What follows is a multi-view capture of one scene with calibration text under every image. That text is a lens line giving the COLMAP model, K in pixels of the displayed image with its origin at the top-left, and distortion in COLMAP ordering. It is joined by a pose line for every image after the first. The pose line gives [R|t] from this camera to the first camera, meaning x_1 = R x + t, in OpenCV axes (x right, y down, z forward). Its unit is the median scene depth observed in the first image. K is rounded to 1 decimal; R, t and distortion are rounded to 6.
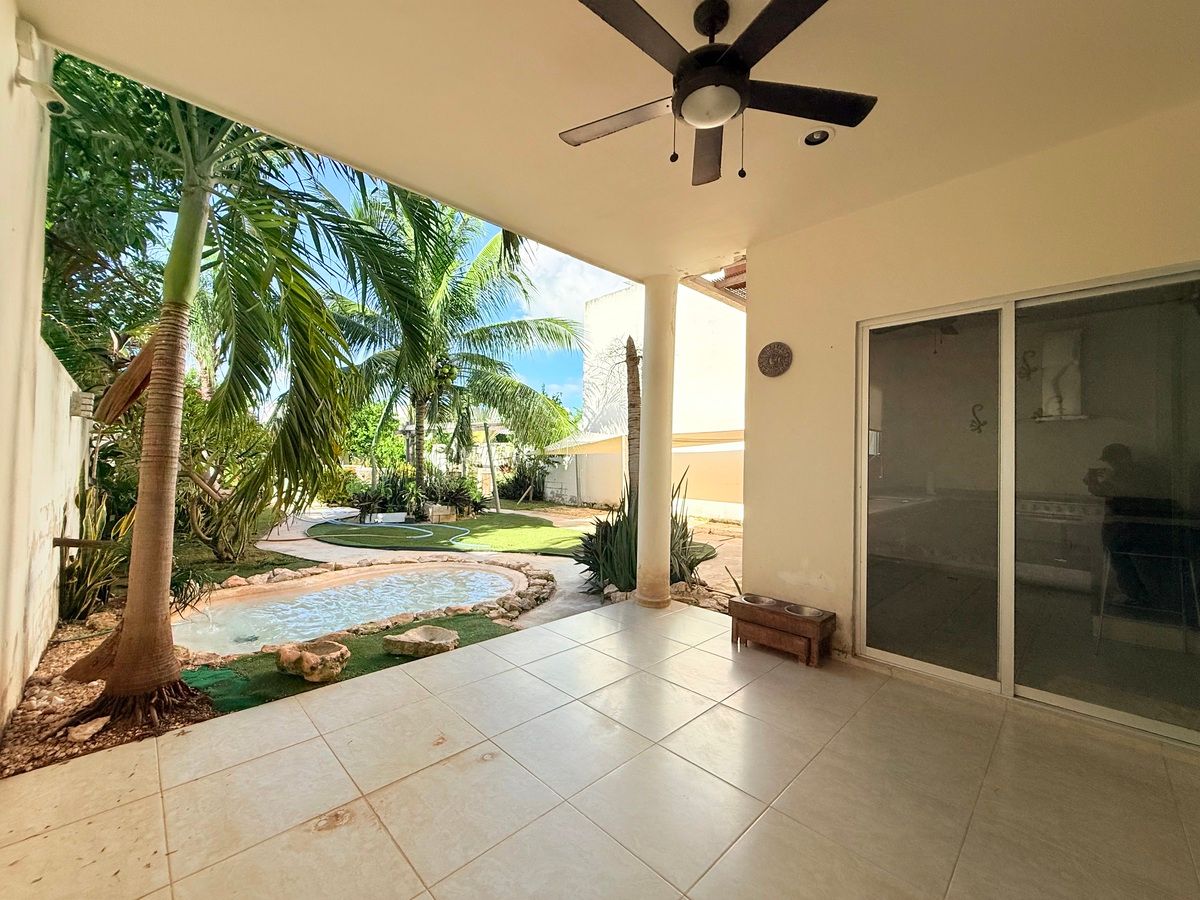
lens RADIAL K [[479.3, 0, 602.5], [0, 479.3, 447.3], [0, 0, 1]] dist [0.001496, 0.000008]
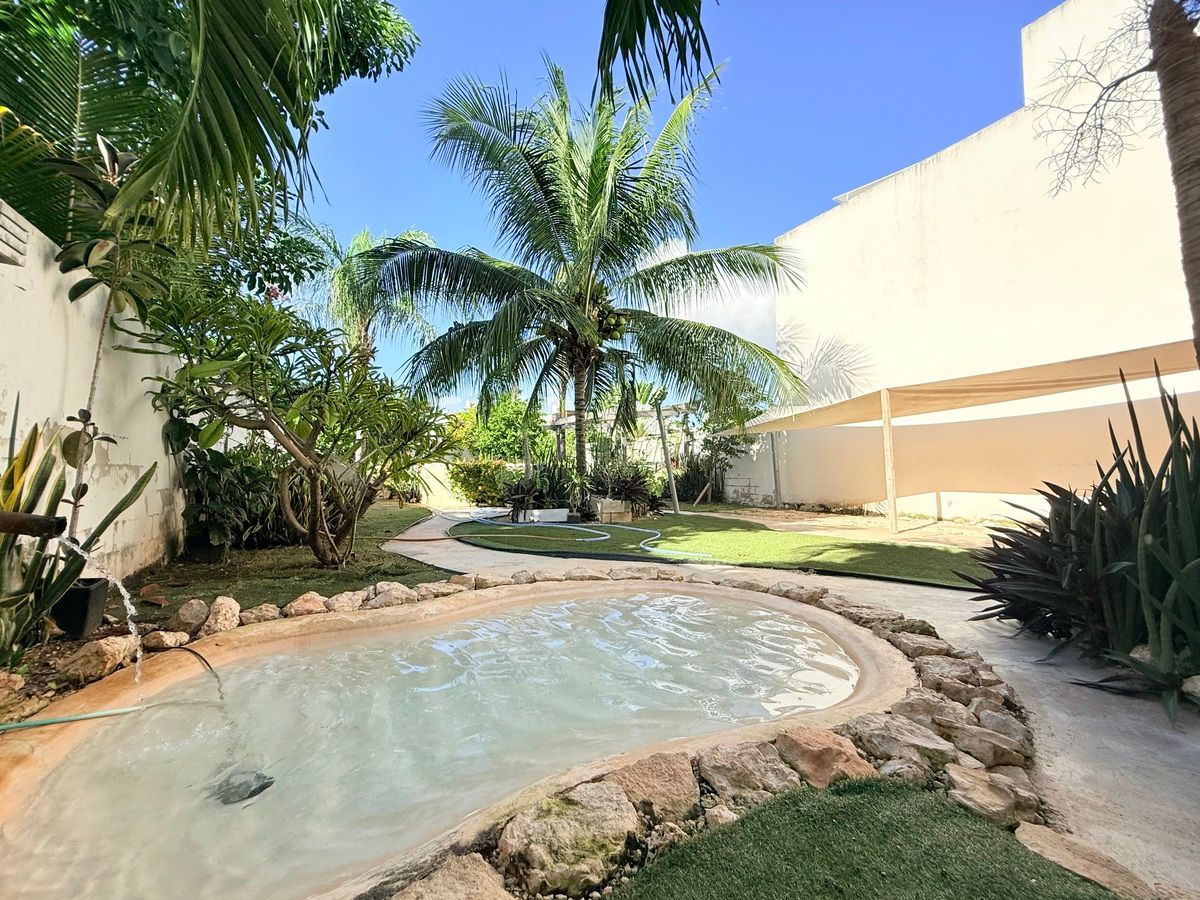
lens RADIAL K [[478.4, 0, 598.2], [0, 478.4, 447.7], [0, 0, 1]] dist [0.001105, 0.000066]
pose [[0.959558, -0.037947, -0.278942, -0.156208], [0.028963, 0.998923, -0.036258, 0.070480], [0.280018, 0.026712, 0.959623, 0.301531]]
